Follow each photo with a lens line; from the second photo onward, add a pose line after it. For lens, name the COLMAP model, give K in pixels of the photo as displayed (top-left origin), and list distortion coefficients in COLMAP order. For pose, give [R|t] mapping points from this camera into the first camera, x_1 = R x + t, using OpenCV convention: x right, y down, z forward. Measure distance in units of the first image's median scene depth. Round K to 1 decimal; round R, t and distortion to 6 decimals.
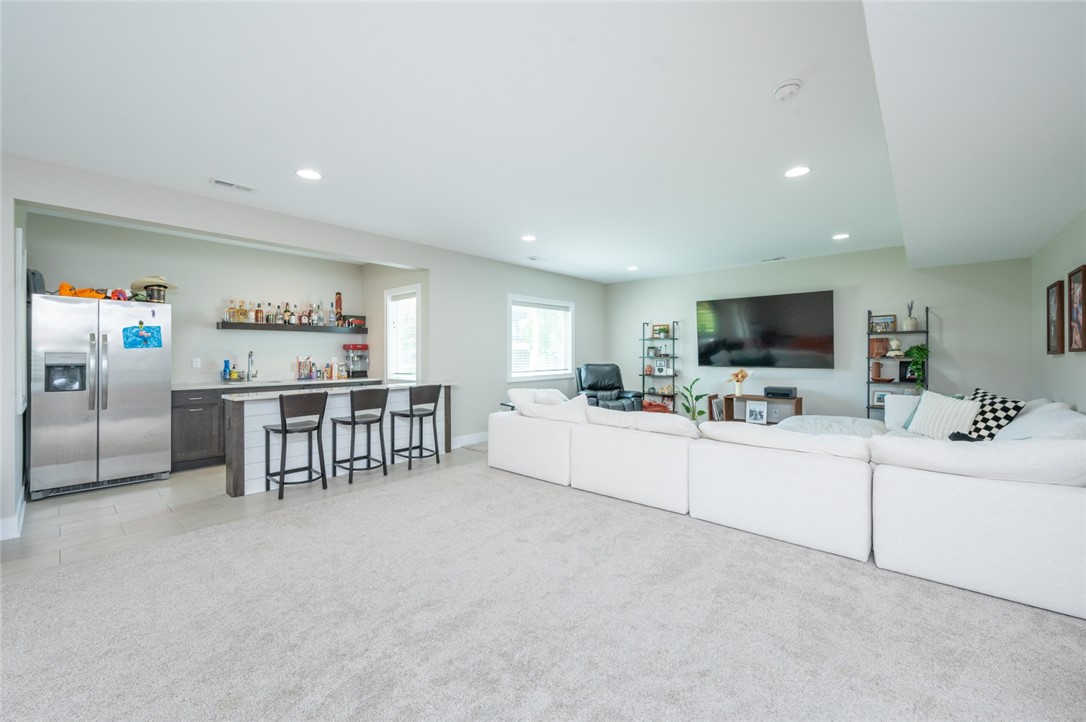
lens RADIAL K [[430.4, 0, 540.7], [0, 430.4, 357.1], [0, 0, 1]] dist [-0.000017, -0.000572]
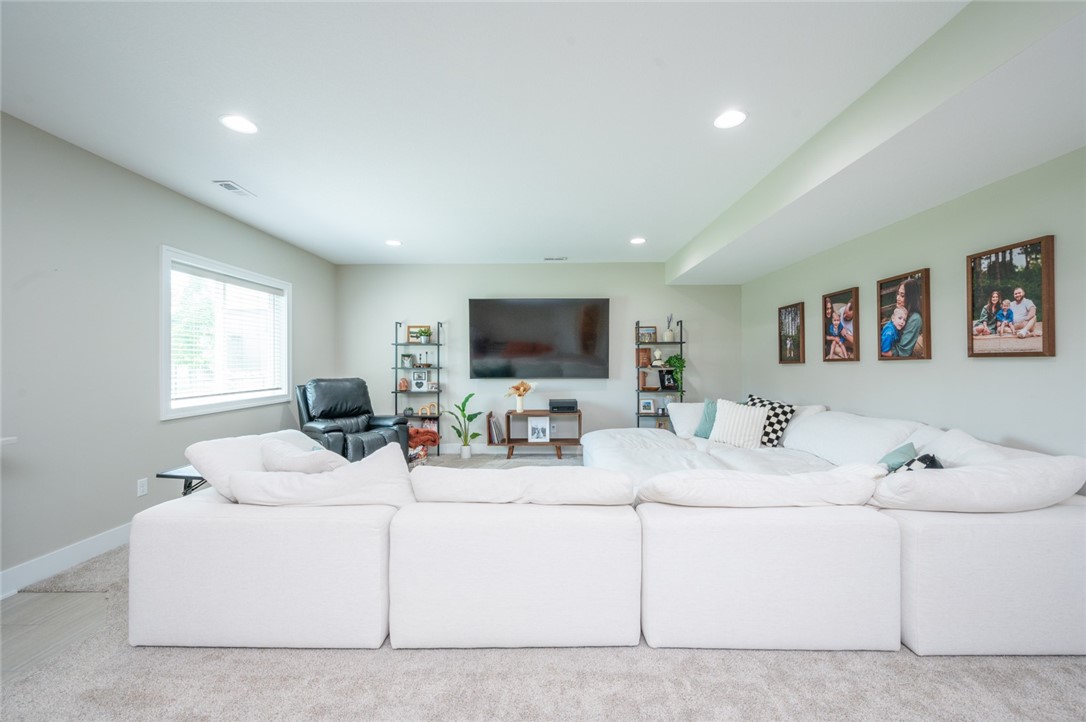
lens RADIAL K [[430.4, 0, 542.9], [0, 430.4, 362.8], [0, 0, 1]] dist [-0.000017, -0.000572]
pose [[0.757236, -0.000270, 0.653141, -0.077517], [0.005921, 0.999962, -0.006452, -0.003495], [-0.653114, 0.008753, 0.757209, 0.376501]]
